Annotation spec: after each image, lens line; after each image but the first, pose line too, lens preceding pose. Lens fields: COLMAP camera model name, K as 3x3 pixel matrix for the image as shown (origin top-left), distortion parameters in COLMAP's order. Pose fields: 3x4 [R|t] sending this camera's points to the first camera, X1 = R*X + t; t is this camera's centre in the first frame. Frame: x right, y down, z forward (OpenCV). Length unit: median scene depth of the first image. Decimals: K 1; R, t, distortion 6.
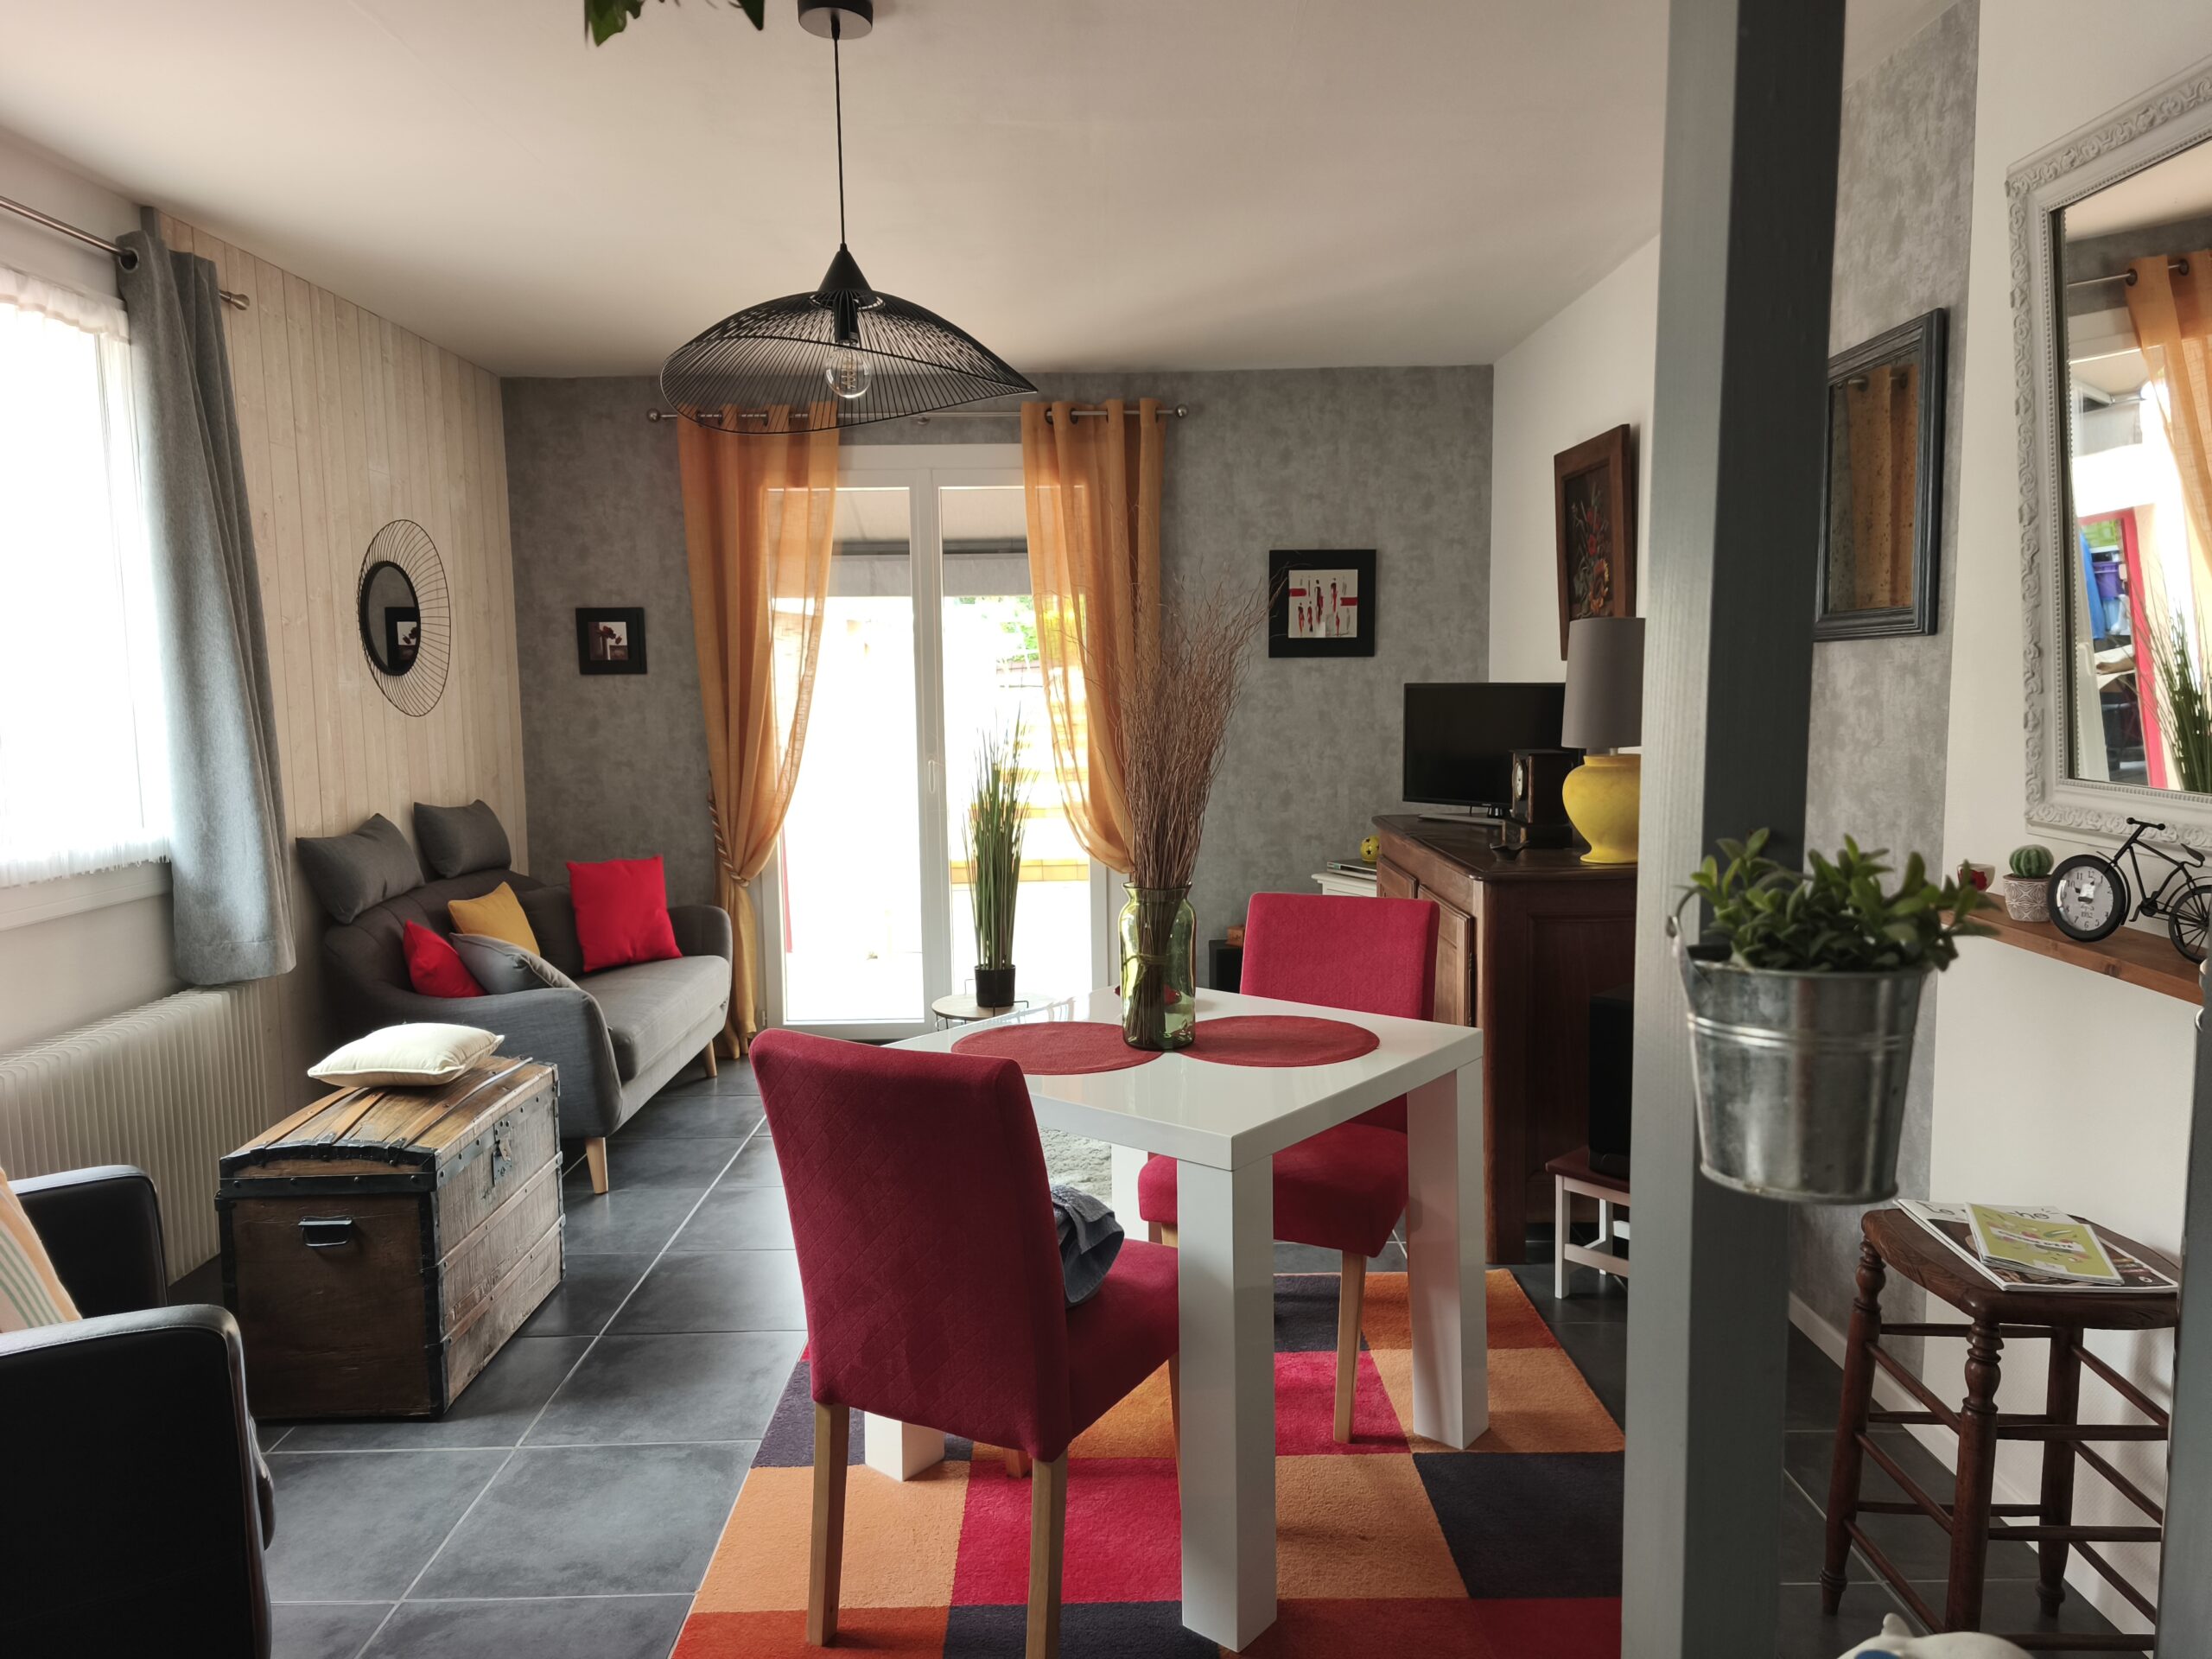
lens RADIAL K [[1471.2, 0, 1098.9], [0, 1471.2, 841.7], [0, 0, 1]] dist [0.035520, 0.001114]
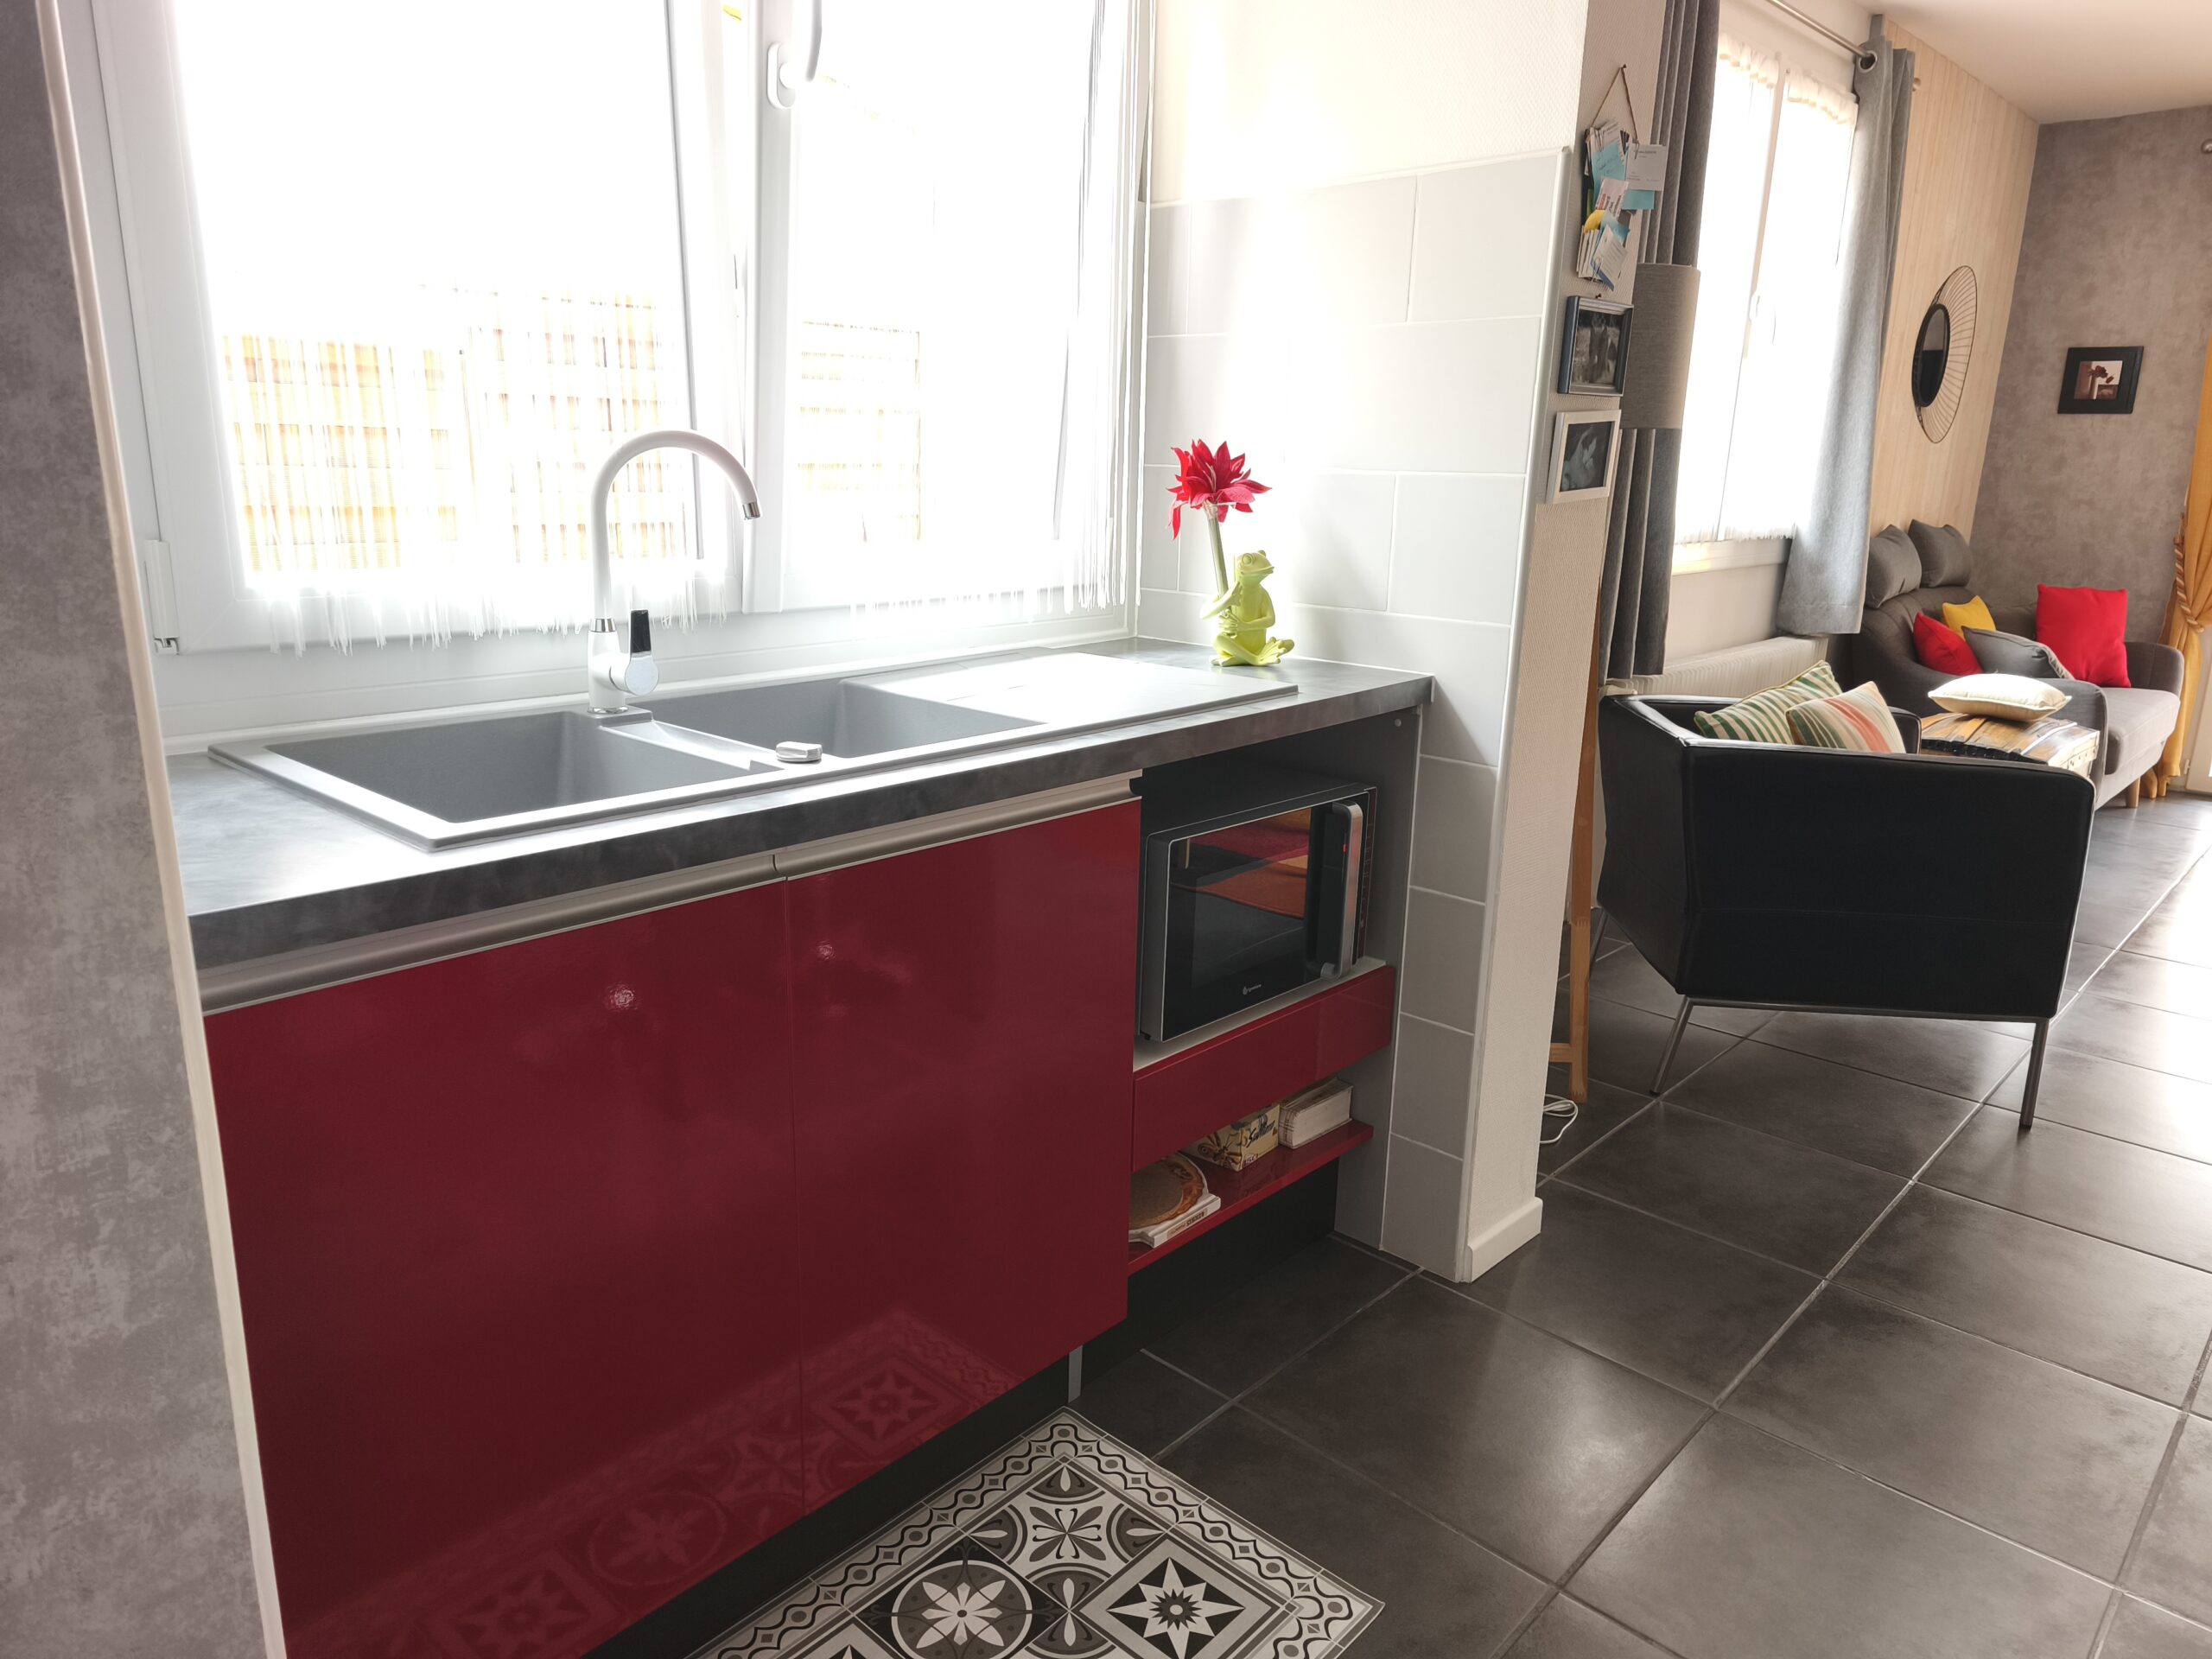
lens RADIAL K [[1476.8, 0, 1106.0], [0, 1476.8, 829.5], [0, 0, 1]] dist [0.052418, -0.046028]
pose [[0.734088, 0.195763, -0.650224, -0.097244], [-0.106889, 0.978919, 0.174047, 0.064620], [0.670589, -0.058264, 0.739538, -0.265062]]
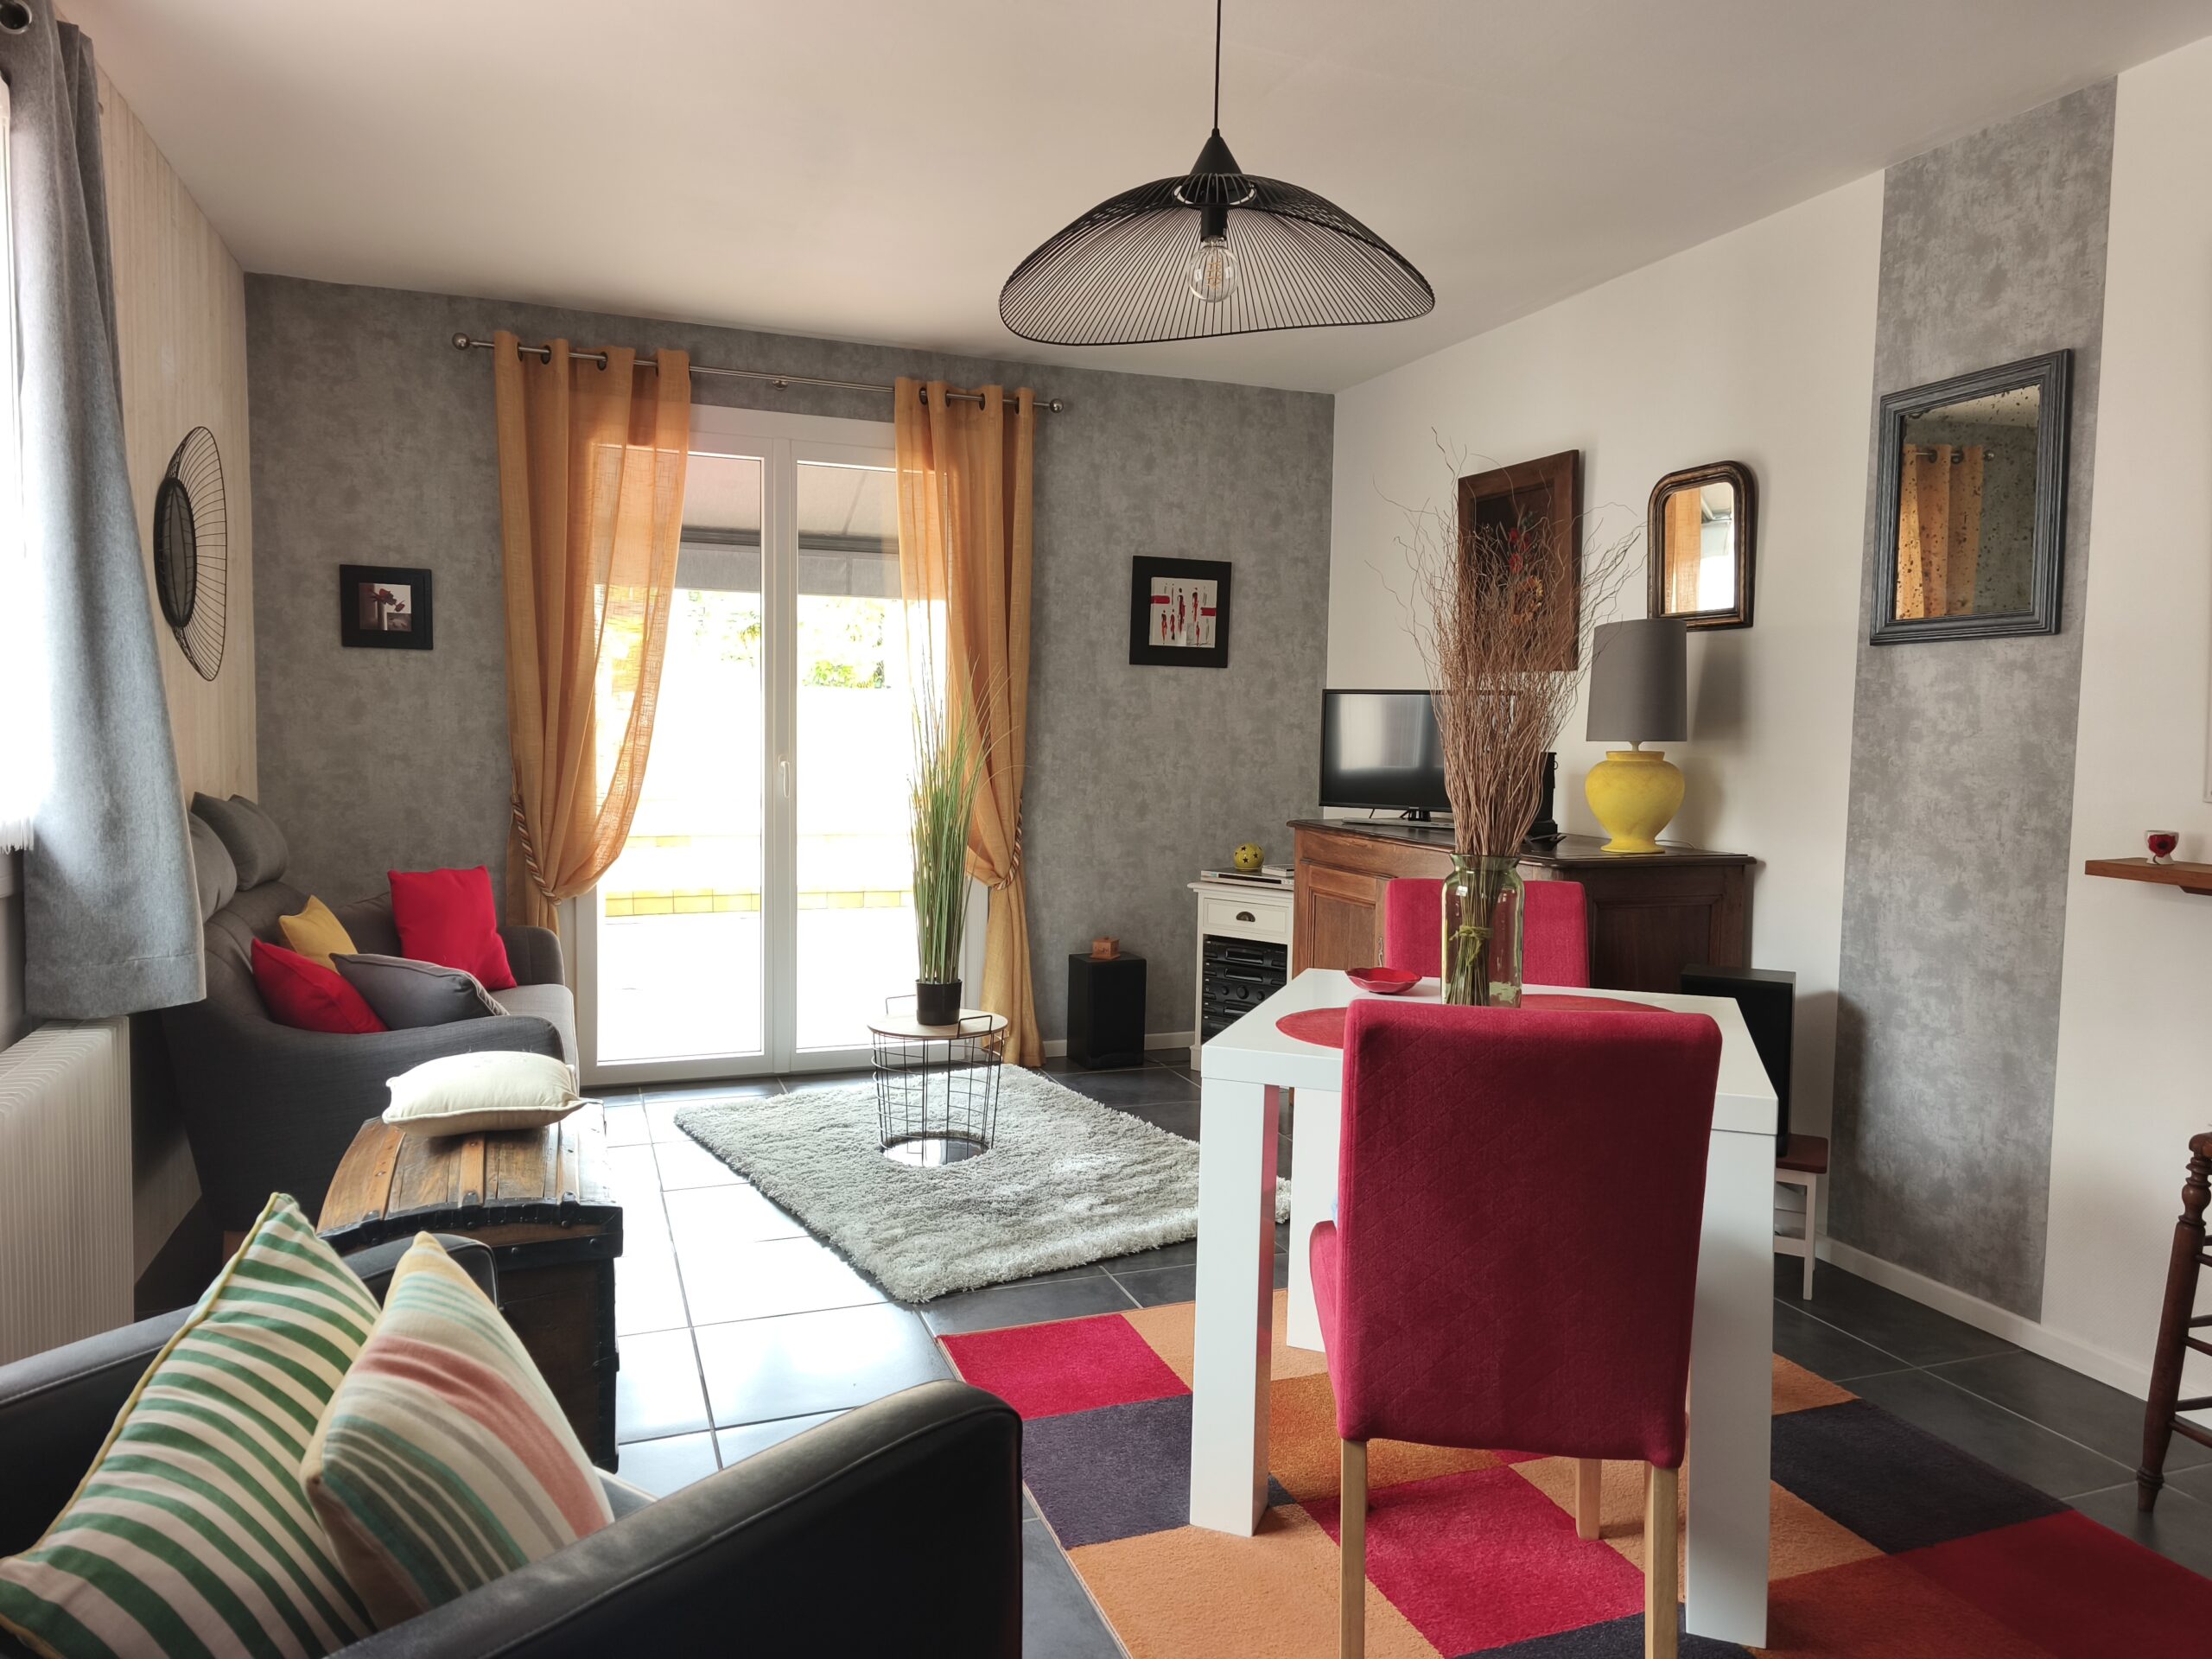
lens RADIAL K [[1473.3, 0, 1106.0], [0, 1473.3, 829.5], [0, 0, 1]] dist [0.047740, -0.006619]
pose [[0.937031, 0.005077, 0.349209, -0.246010], [0.008461, 0.999271, -0.037230, 0.021861], [-0.349144, 0.037841, 0.936305, 0.089563]]
